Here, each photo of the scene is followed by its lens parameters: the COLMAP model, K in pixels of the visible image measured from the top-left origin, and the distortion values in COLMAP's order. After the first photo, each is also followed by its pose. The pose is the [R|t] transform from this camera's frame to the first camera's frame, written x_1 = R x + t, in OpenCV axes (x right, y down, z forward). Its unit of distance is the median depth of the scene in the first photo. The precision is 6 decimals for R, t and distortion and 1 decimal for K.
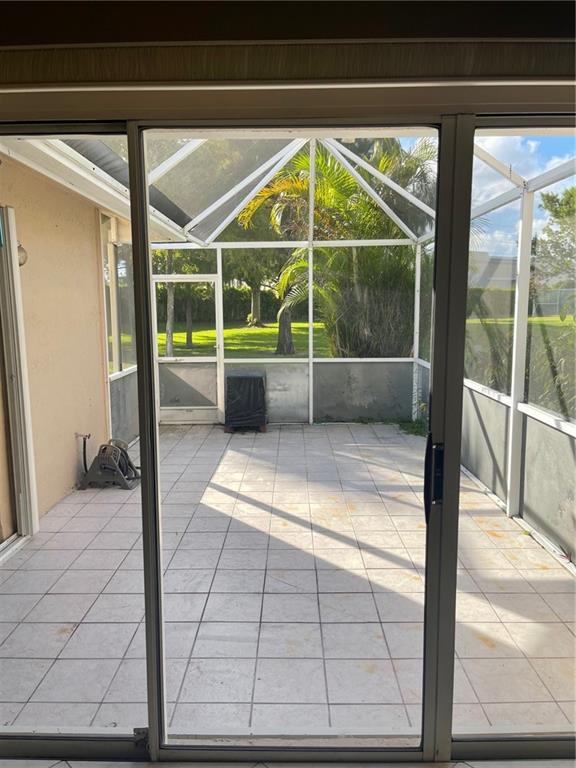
lens RADIAL K [[580.5, 0, 288.0], [0, 580.5, 384.0], [0, 0, 1]] dist [0.062839, -0.079301]
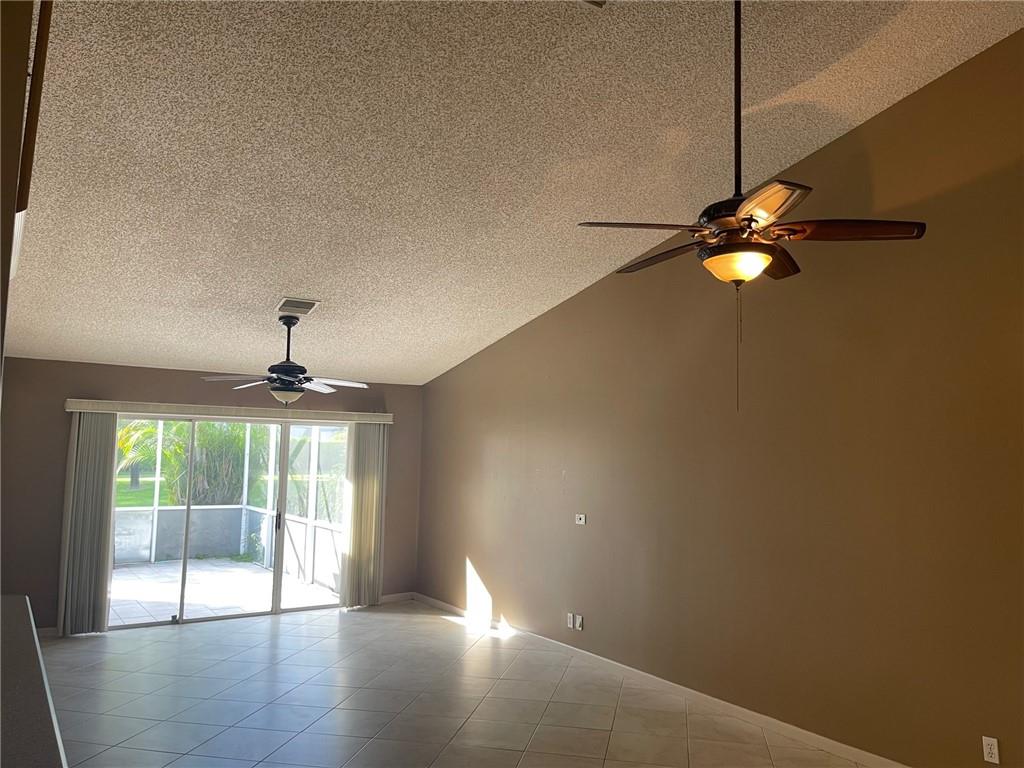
lens RADIAL K [[774.0, 0, 512.0], [0, 774.0, 384.0], [0, 0, 1]] dist [0.062839, -0.079301]
pose [[0.832817, 0.071851, 0.548865, -0.258444], [0.048755, 0.978165, -0.202028, 0.072158], [-0.551396, 0.195013, 0.811130, -0.799613]]
